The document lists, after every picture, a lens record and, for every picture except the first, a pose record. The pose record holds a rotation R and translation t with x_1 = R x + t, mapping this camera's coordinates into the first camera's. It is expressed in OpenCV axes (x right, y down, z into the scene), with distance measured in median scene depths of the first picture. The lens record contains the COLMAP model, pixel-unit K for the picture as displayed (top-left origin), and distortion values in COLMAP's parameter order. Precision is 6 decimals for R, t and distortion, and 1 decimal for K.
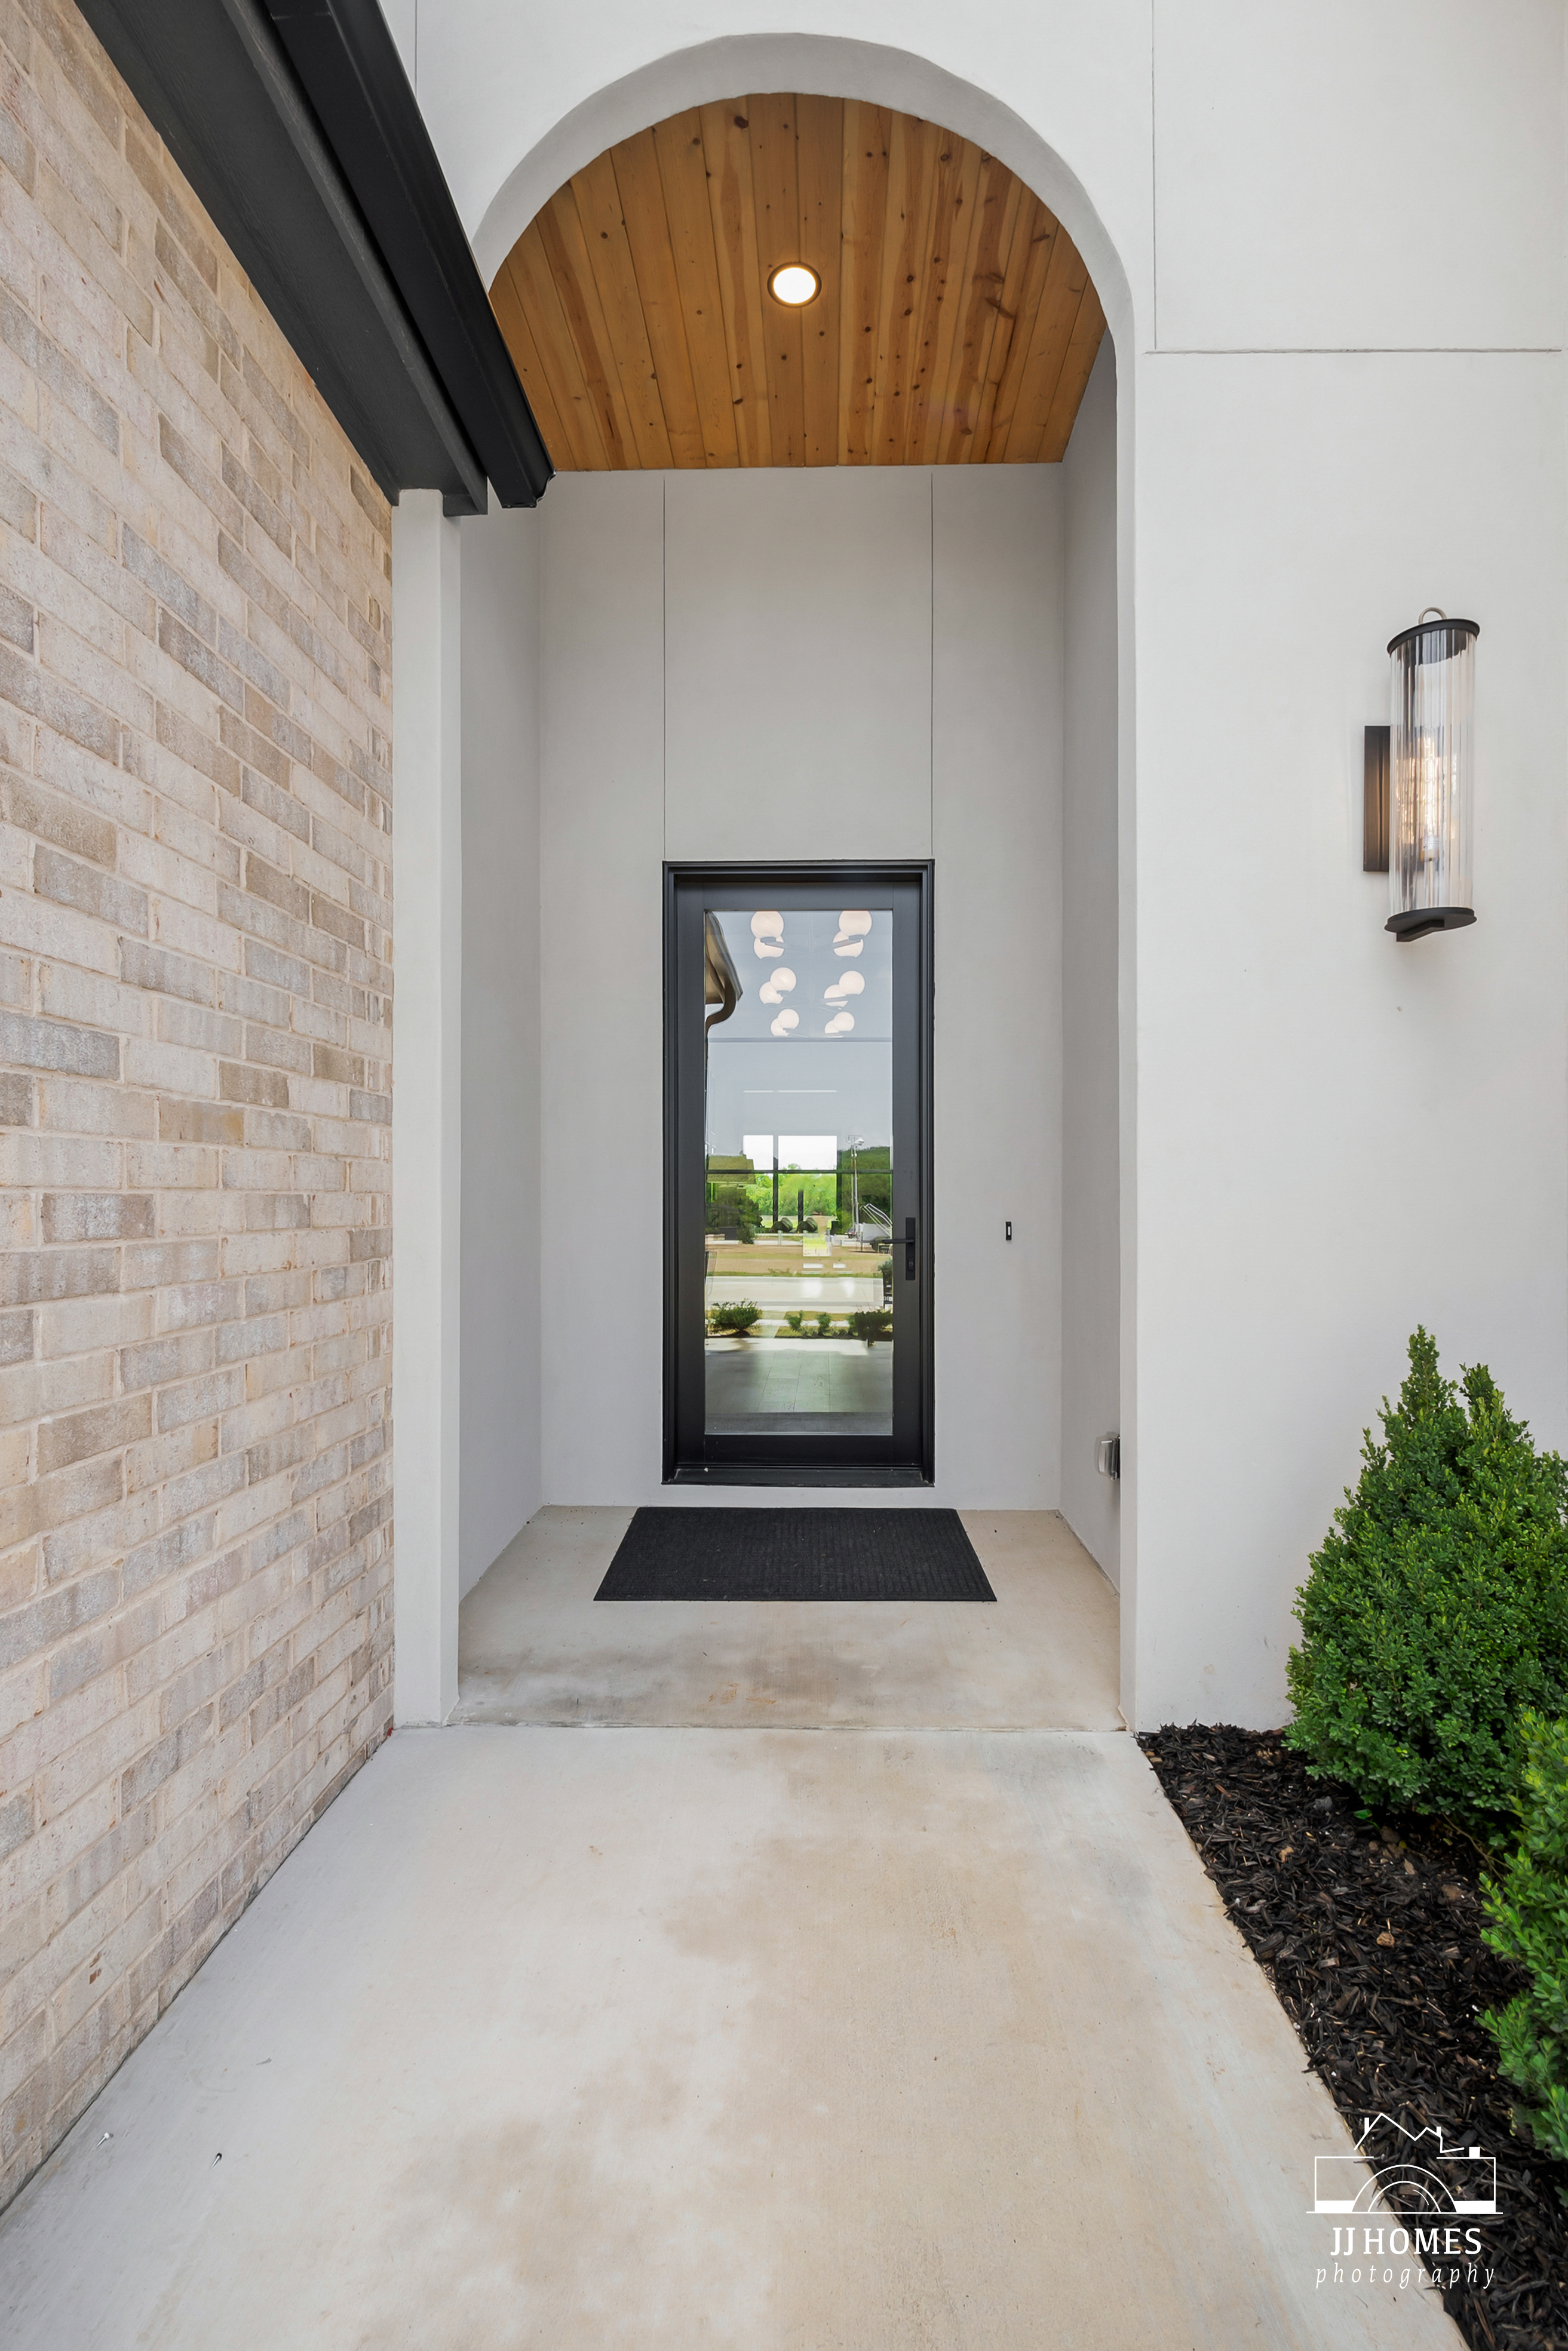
lens RADIAL K [[1092.9, 0, 775.1], [0, 1092.9, 1192.4], [0, 0, 1]] dist [0.001103, -0.000369]
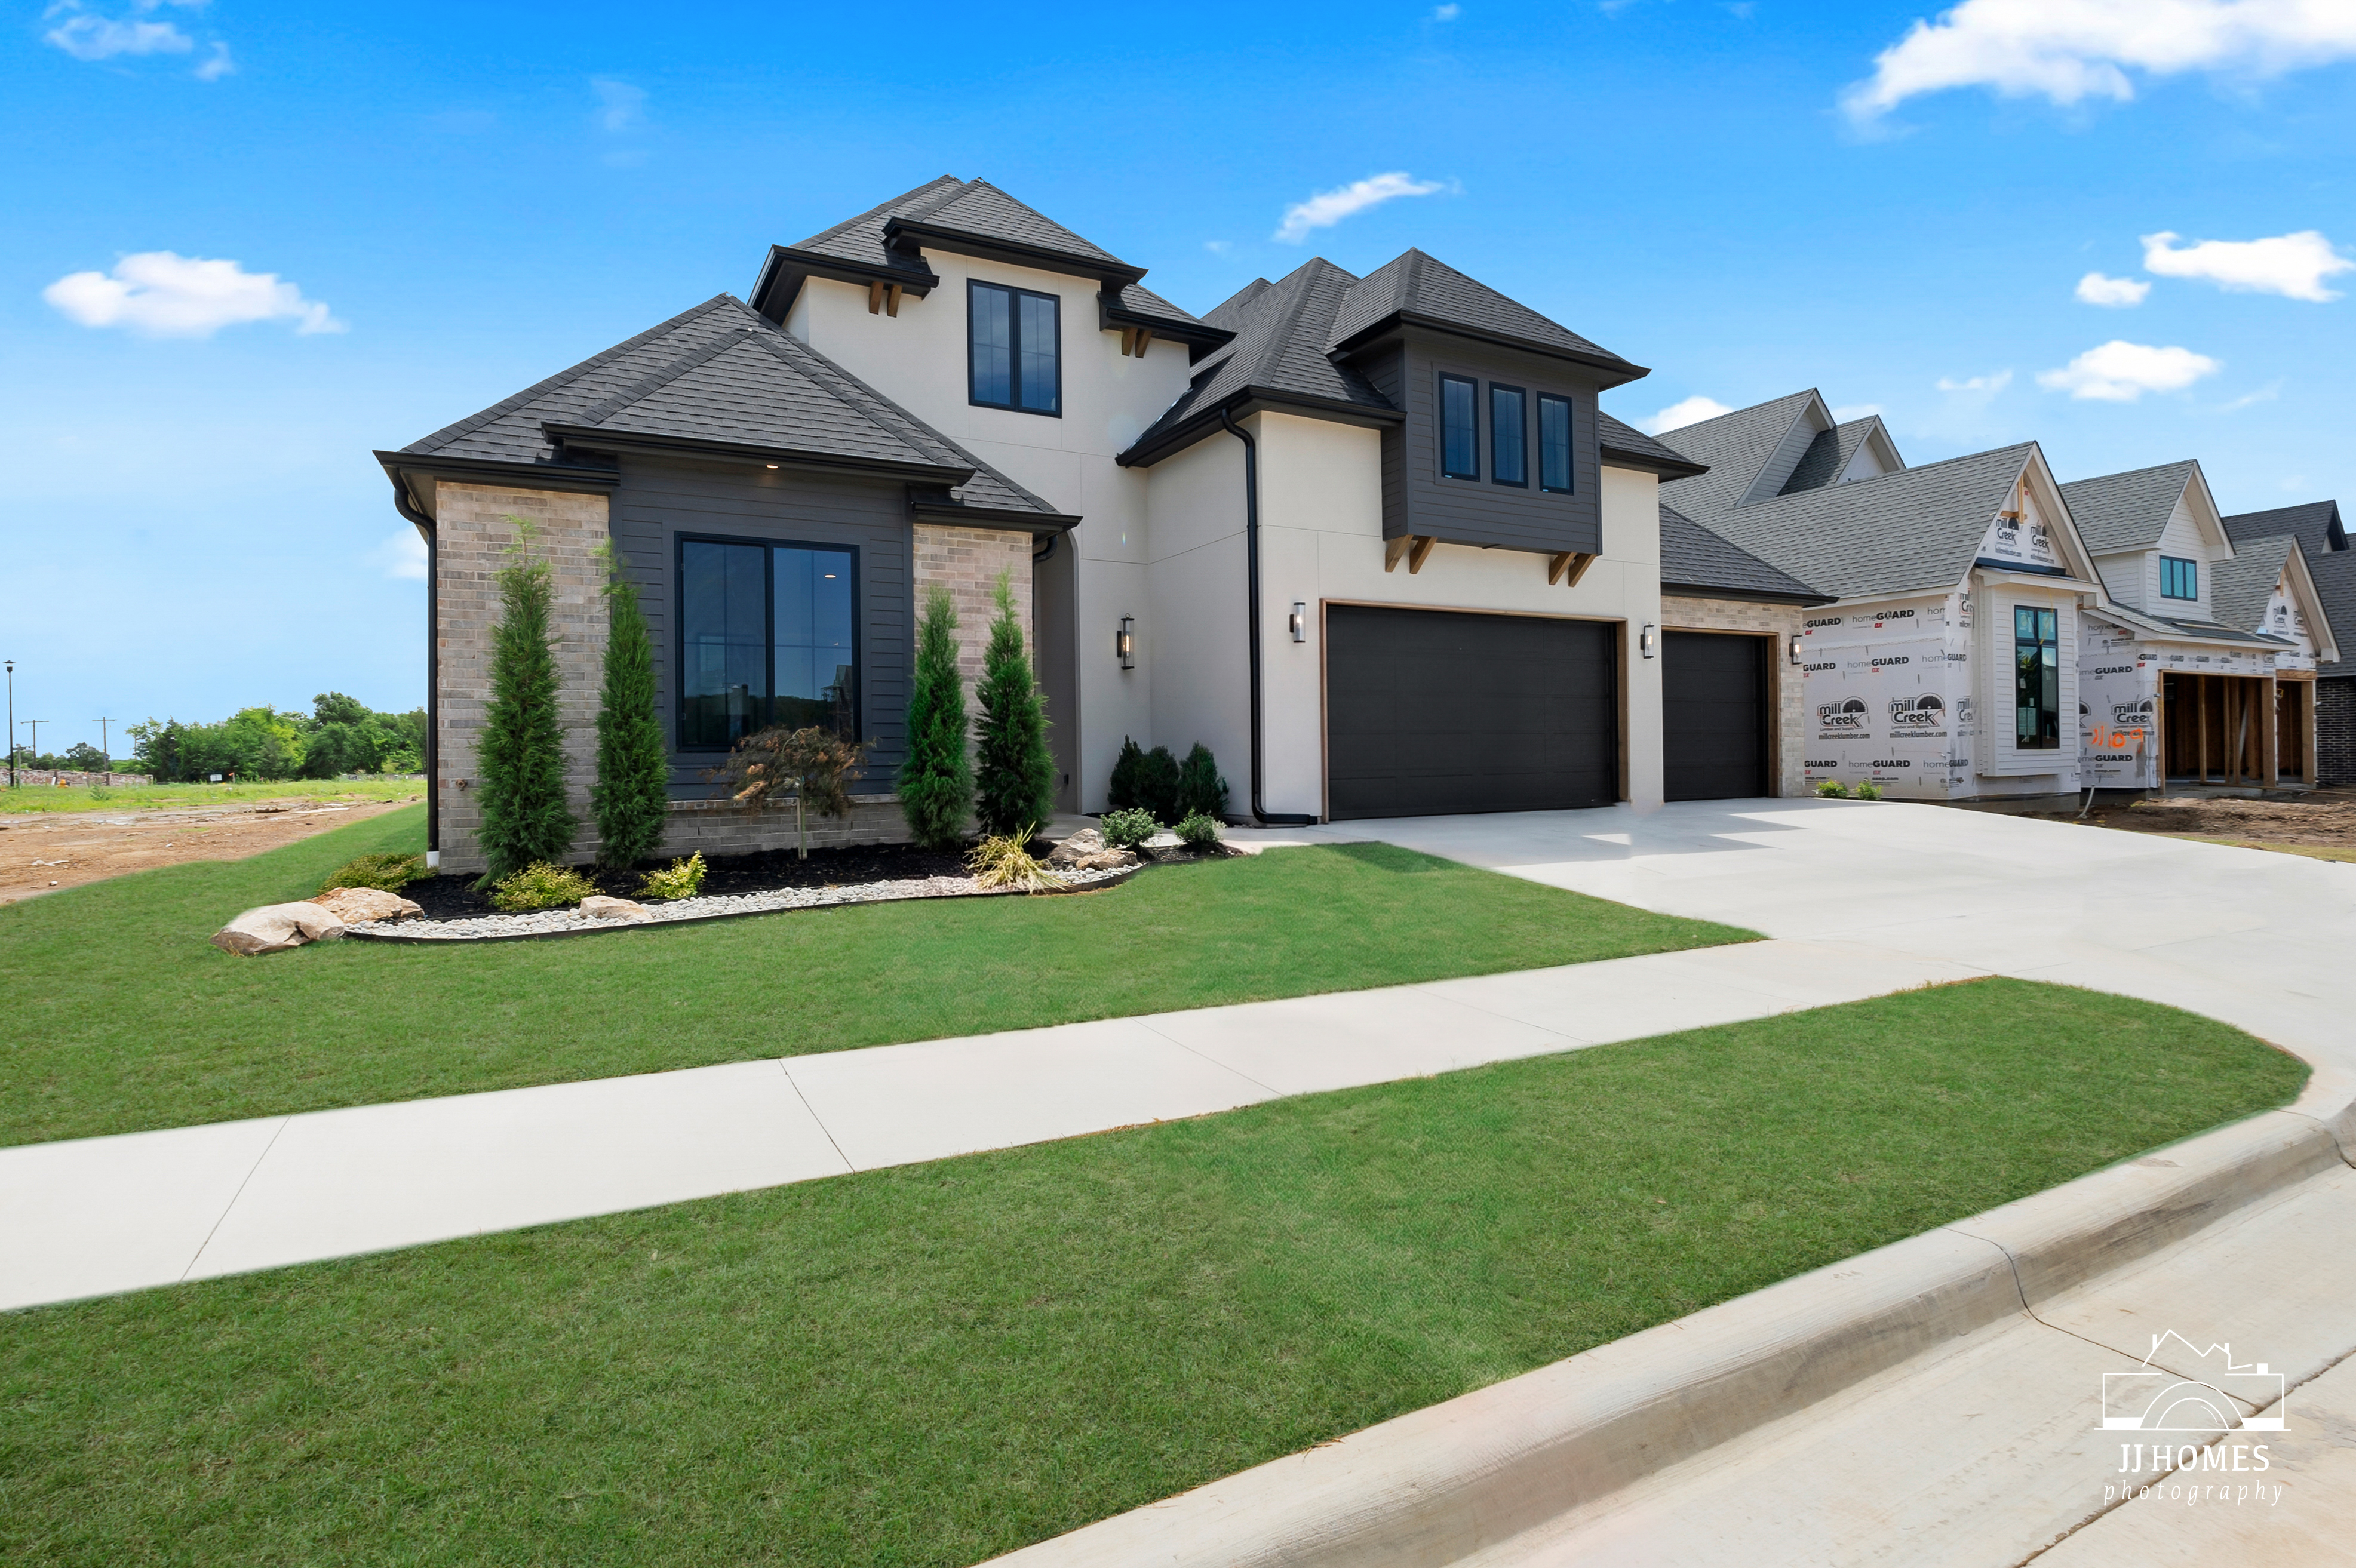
lens RADIAL K [[1101.9, 0, 1045.6], [0, 1101.9, 747.3], [0, 0, 1]] dist [-0.001645, 0.000028]
pose [[0.896954, -0.006630, 0.442074, -2.769963], [0.009449, 0.999947, -0.004175, 0.225216], [-0.442022, 0.007922, 0.896969, -4.712944]]
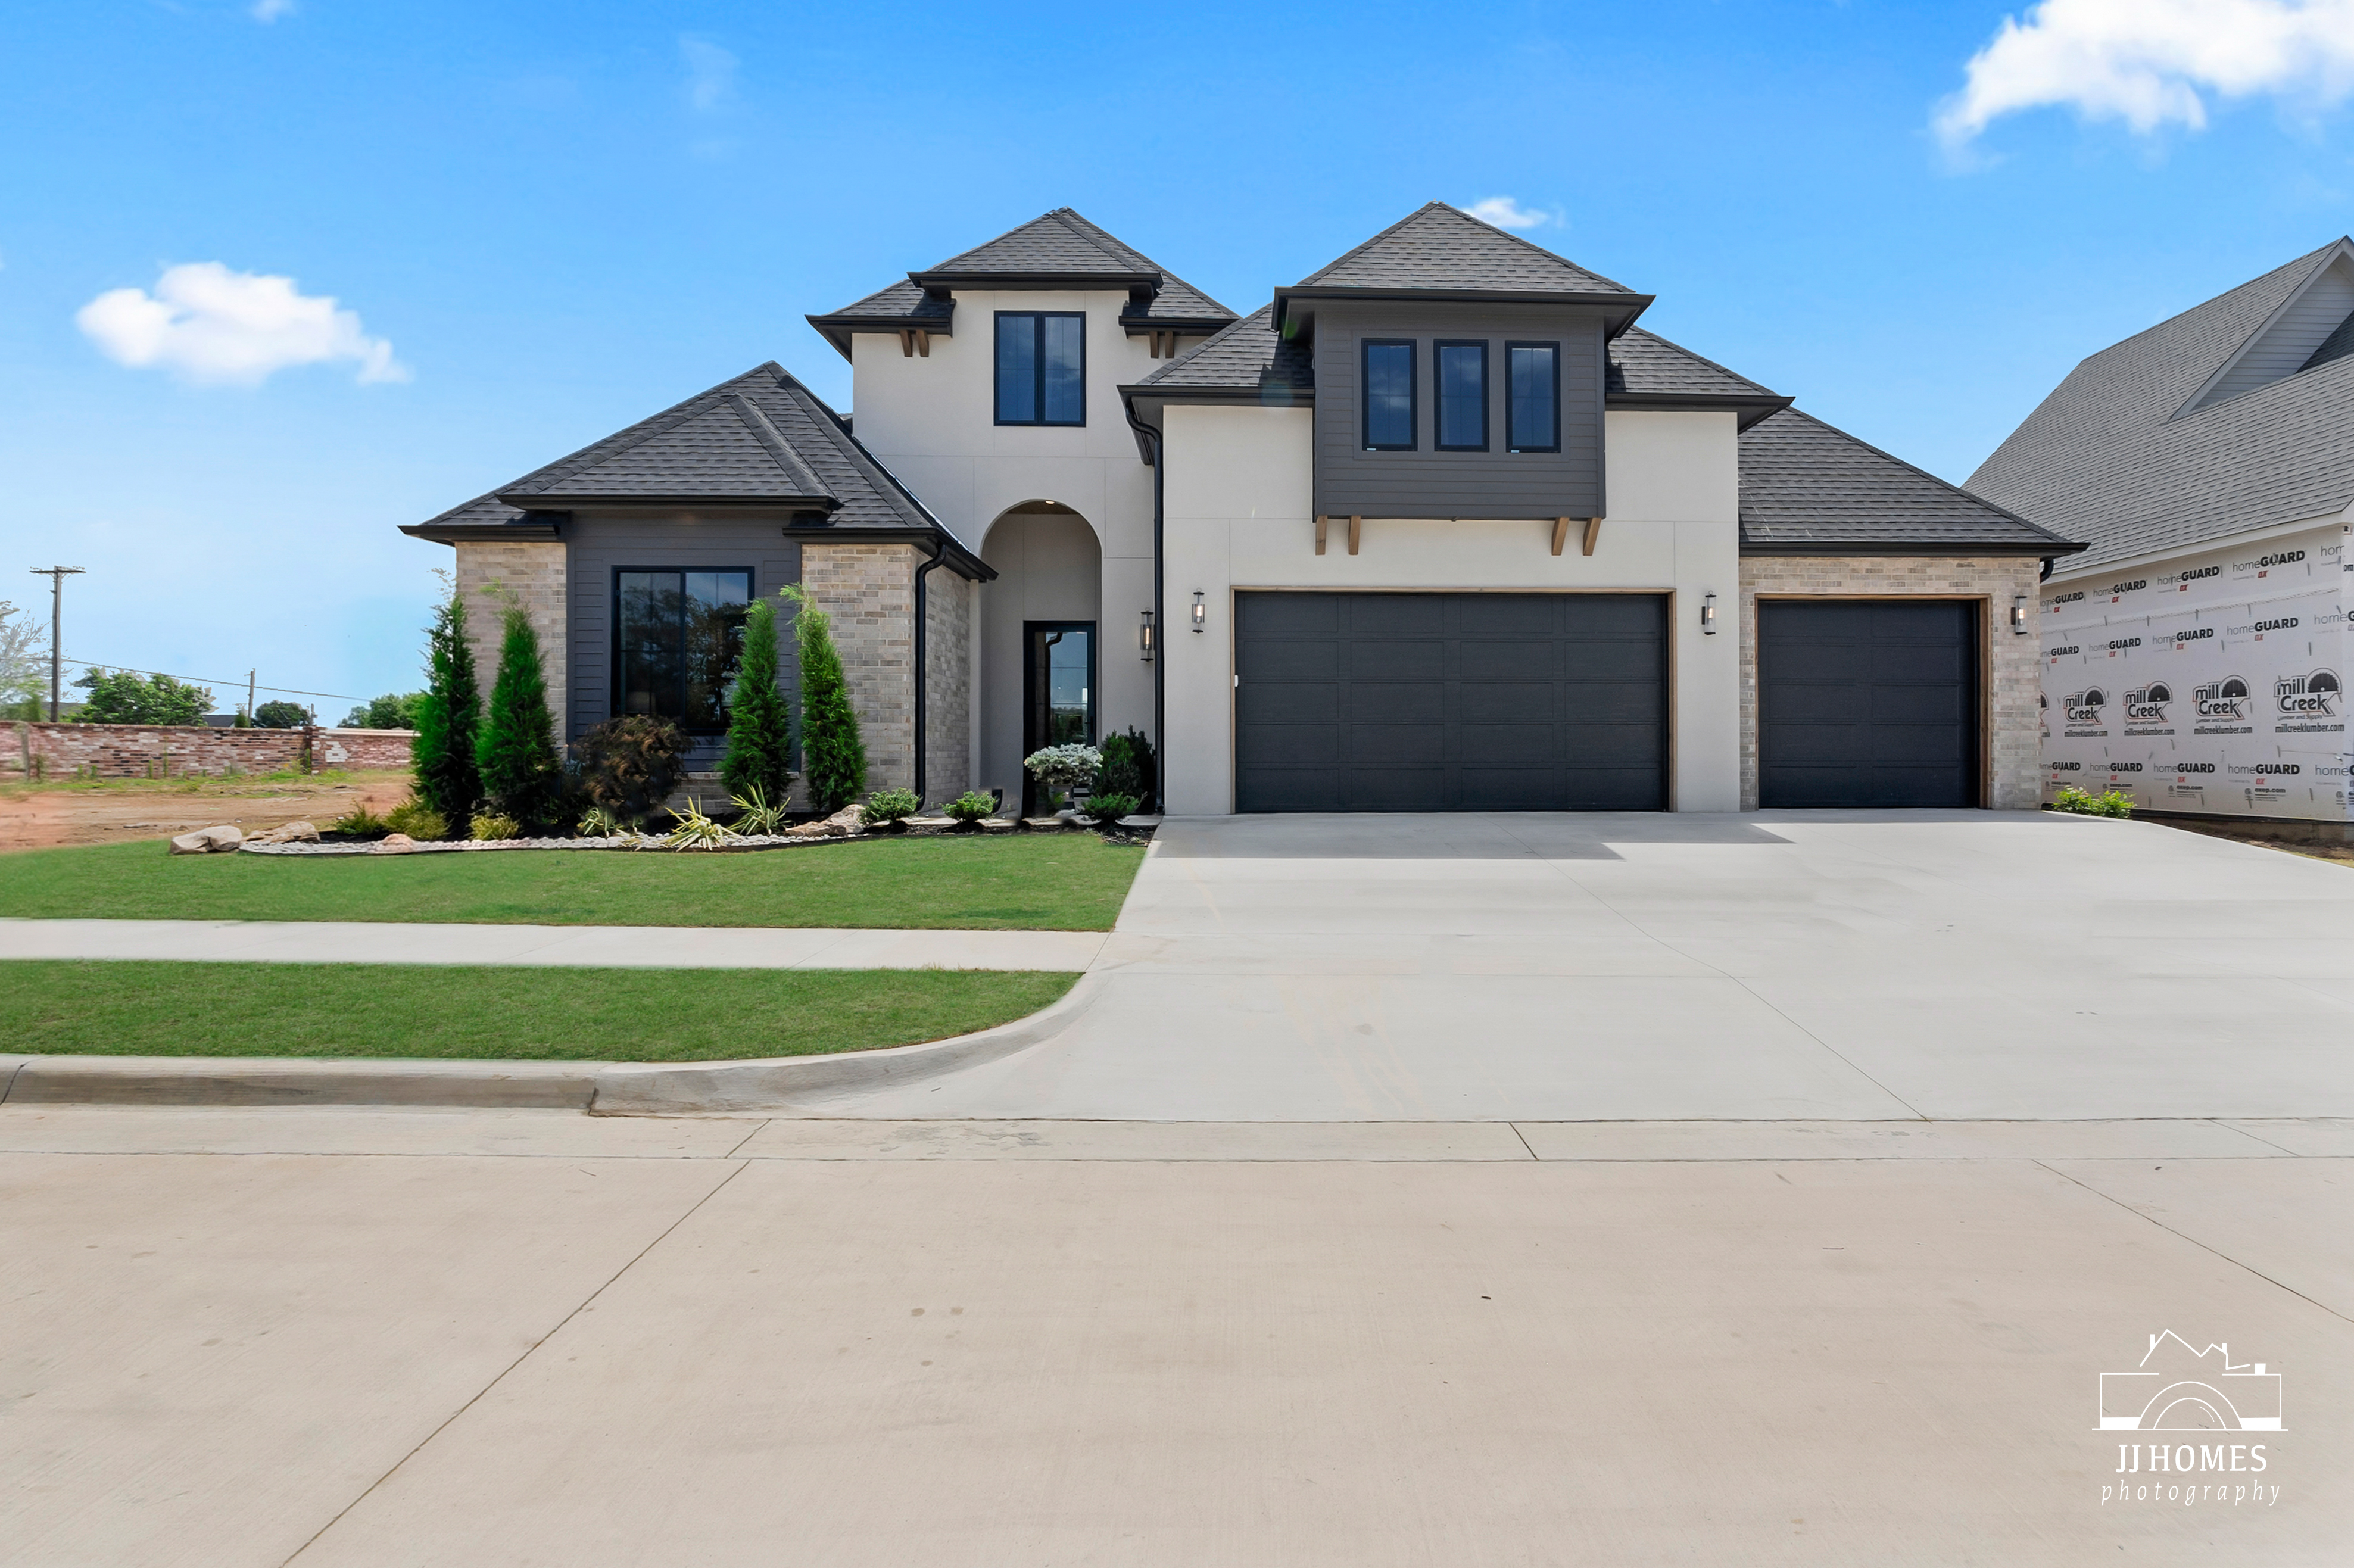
lens RADIAL K [[1124.5, 0, 1178.8], [0, 1124.5, 742.4], [0, 0, 1]] dist [0.001001, -0.000250]
pose [[0.999870, 0.002070, 0.015991, 0.799465], [-0.001997, 0.999987, -0.004588, 0.272427], [-0.016000, 0.004556, 0.999862, -6.047320]]
